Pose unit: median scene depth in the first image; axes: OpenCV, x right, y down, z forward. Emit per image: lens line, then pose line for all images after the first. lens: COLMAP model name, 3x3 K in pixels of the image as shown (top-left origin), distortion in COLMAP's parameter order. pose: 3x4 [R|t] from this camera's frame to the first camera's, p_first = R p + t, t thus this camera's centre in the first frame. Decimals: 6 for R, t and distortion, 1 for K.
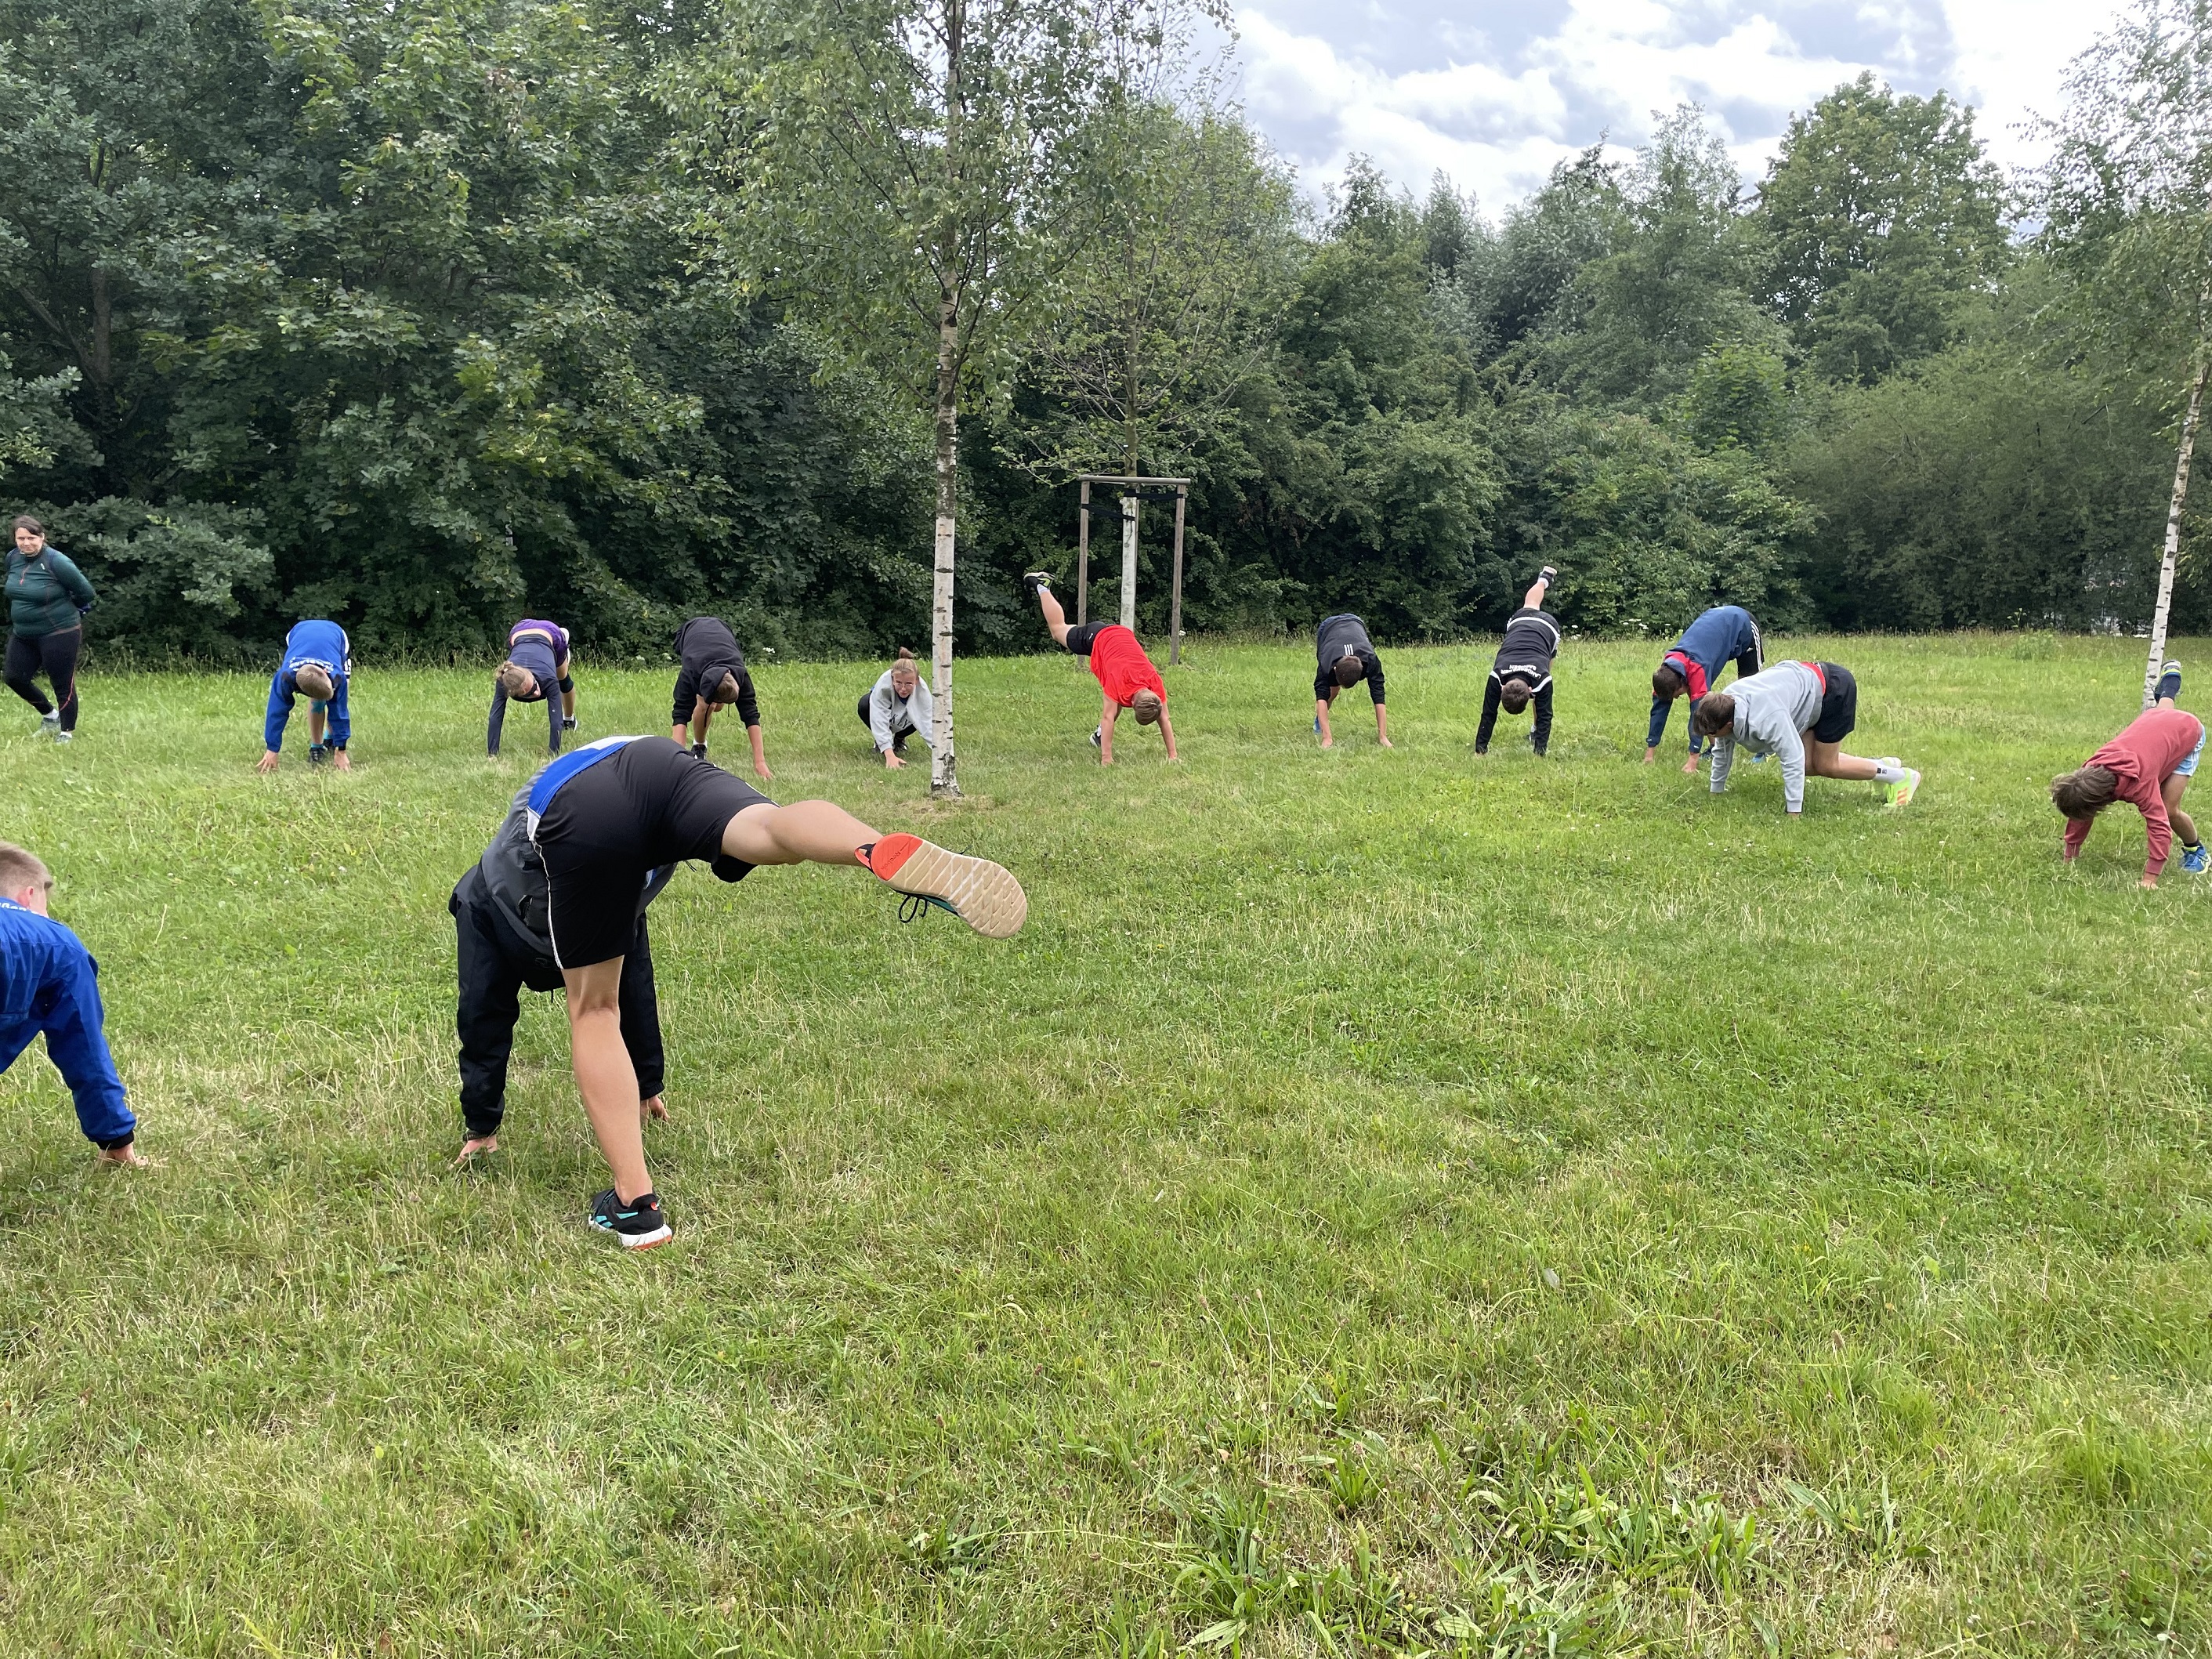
lens RADIAL K [[1674.9, 0, 1106.3], [0, 1674.9, 828.8], [0, 0, 1]] dist [-0.003057, 0.005700]
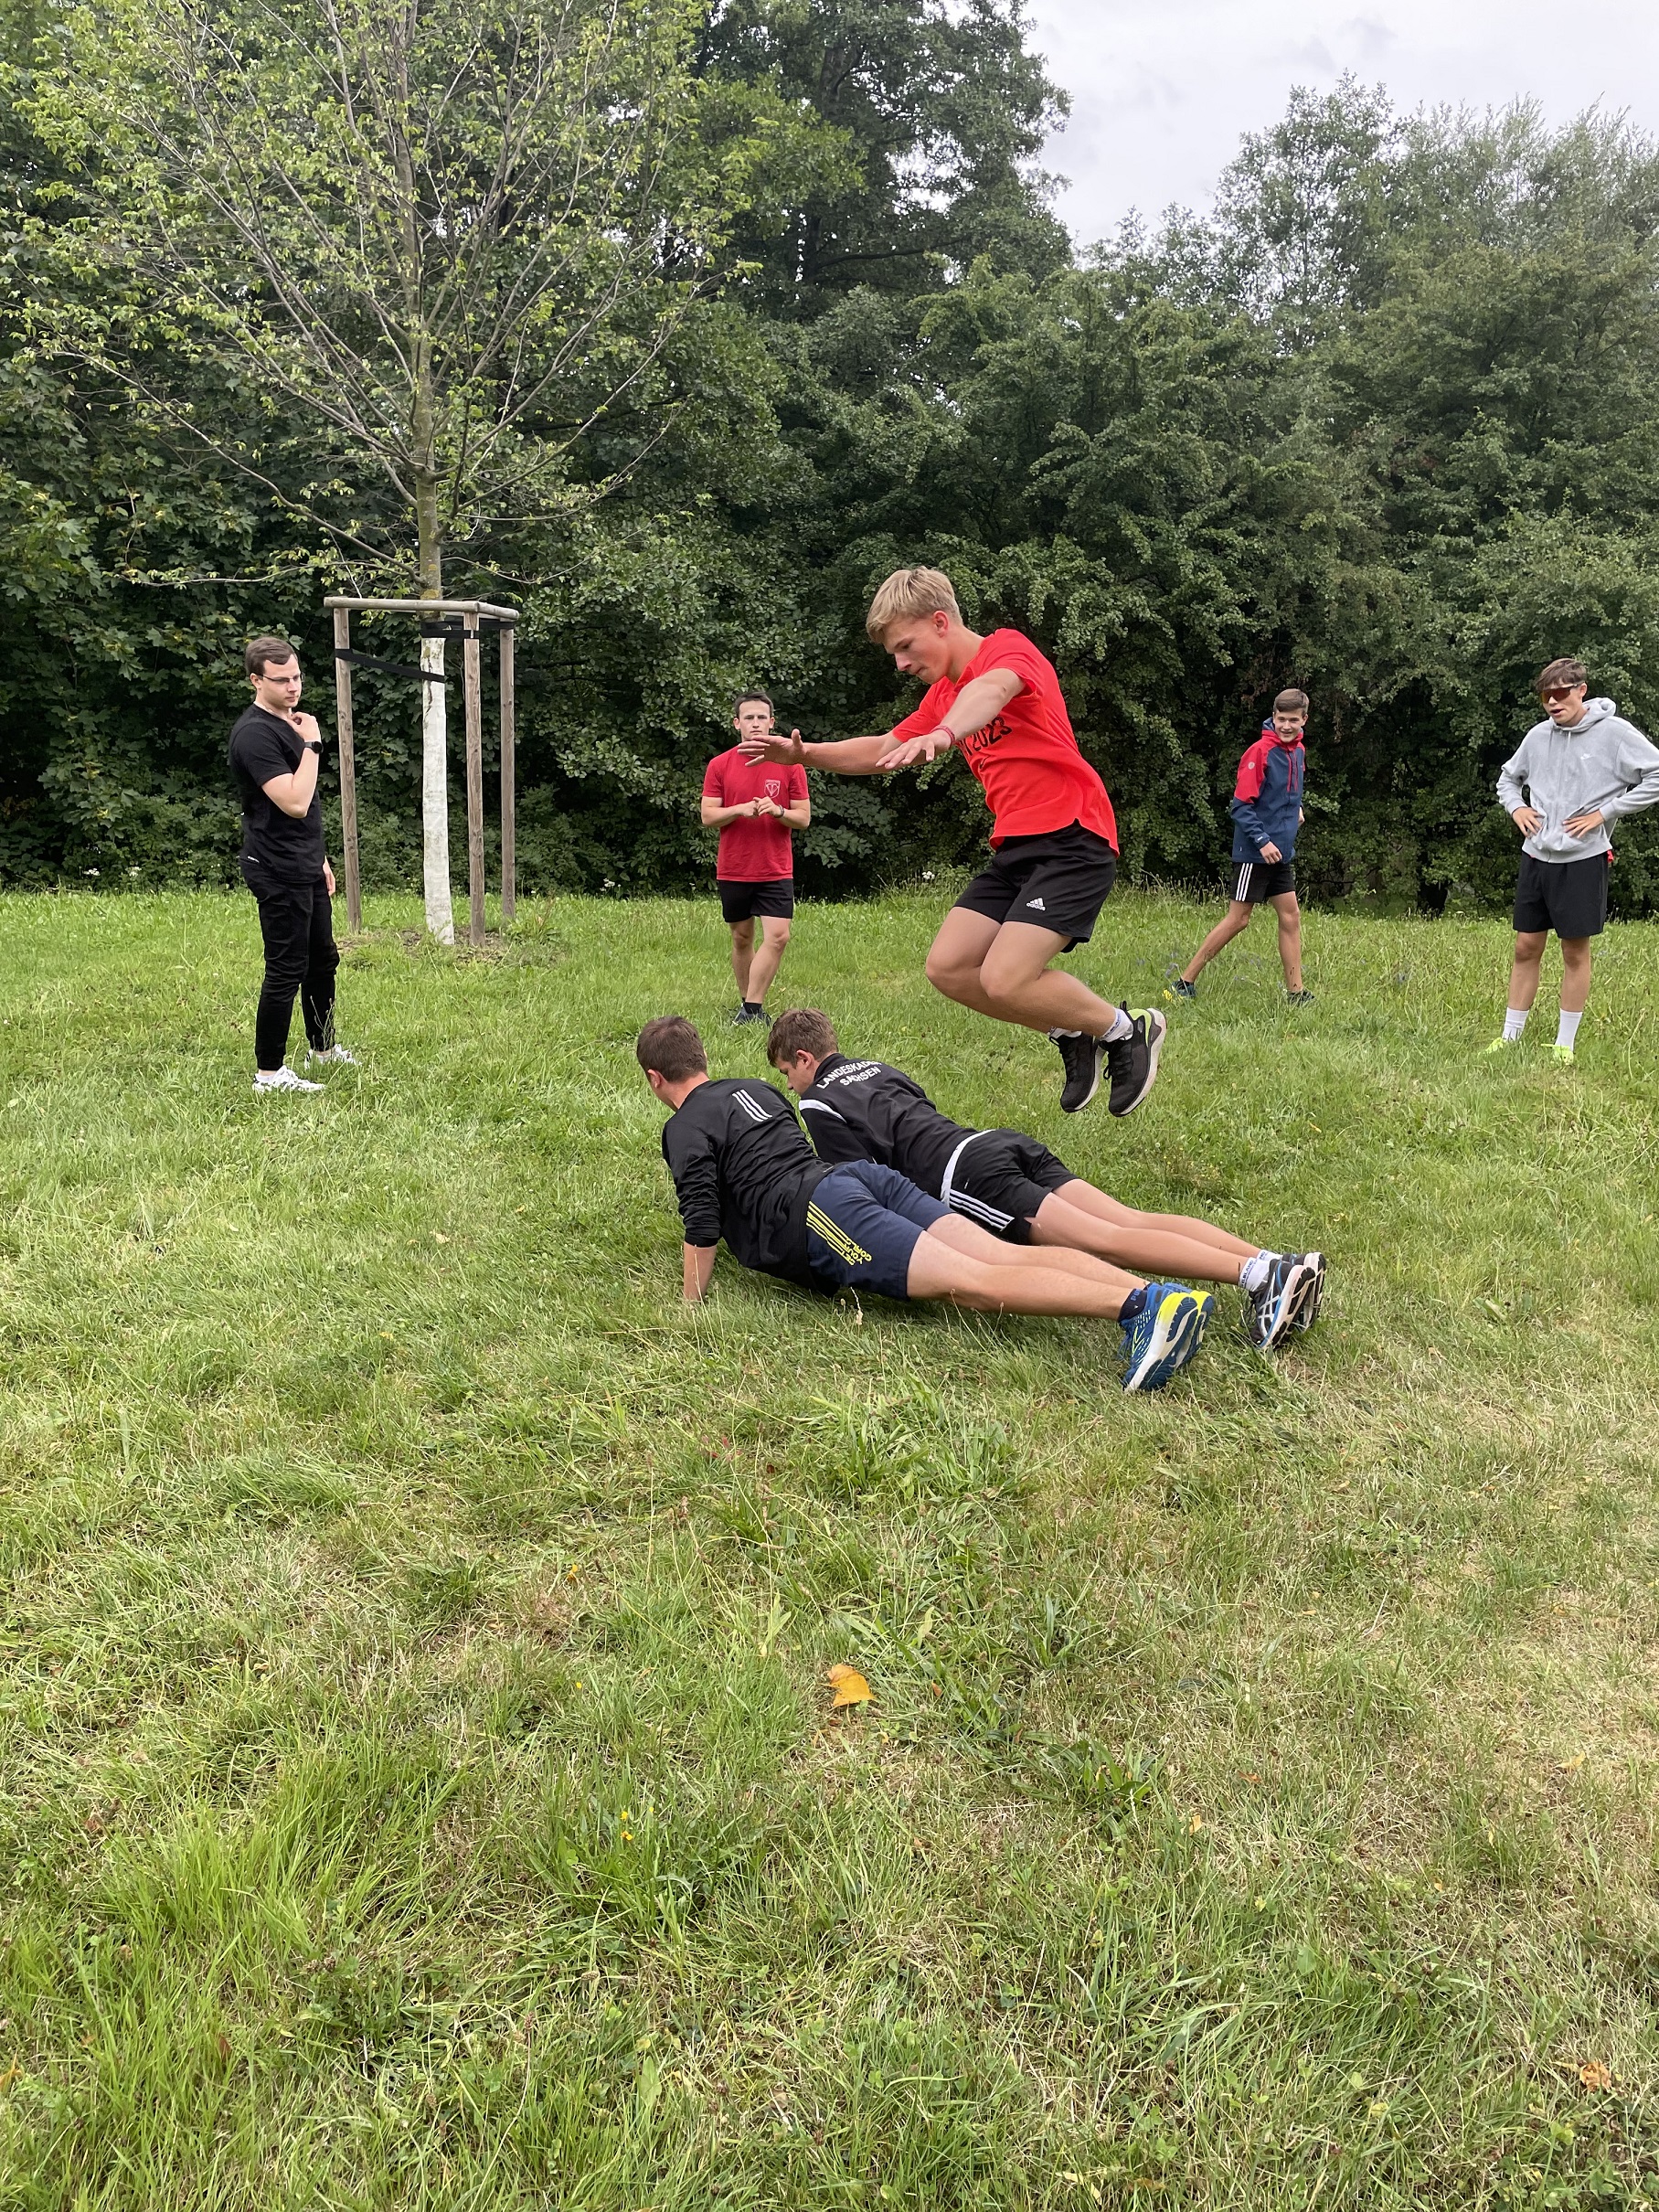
lens RADIAL K [[1674.8, 0, 828.1], [0, 1674.8, 1107.4], [0, 0, 1]] dist [-0.003057, 0.005700]
pose [[0.865829, 0.124892, -0.484503, 0.294506], [-0.101161, 0.992043, 0.074945, -0.066572], [0.490008, -0.015877, 0.871574, 0.393056]]
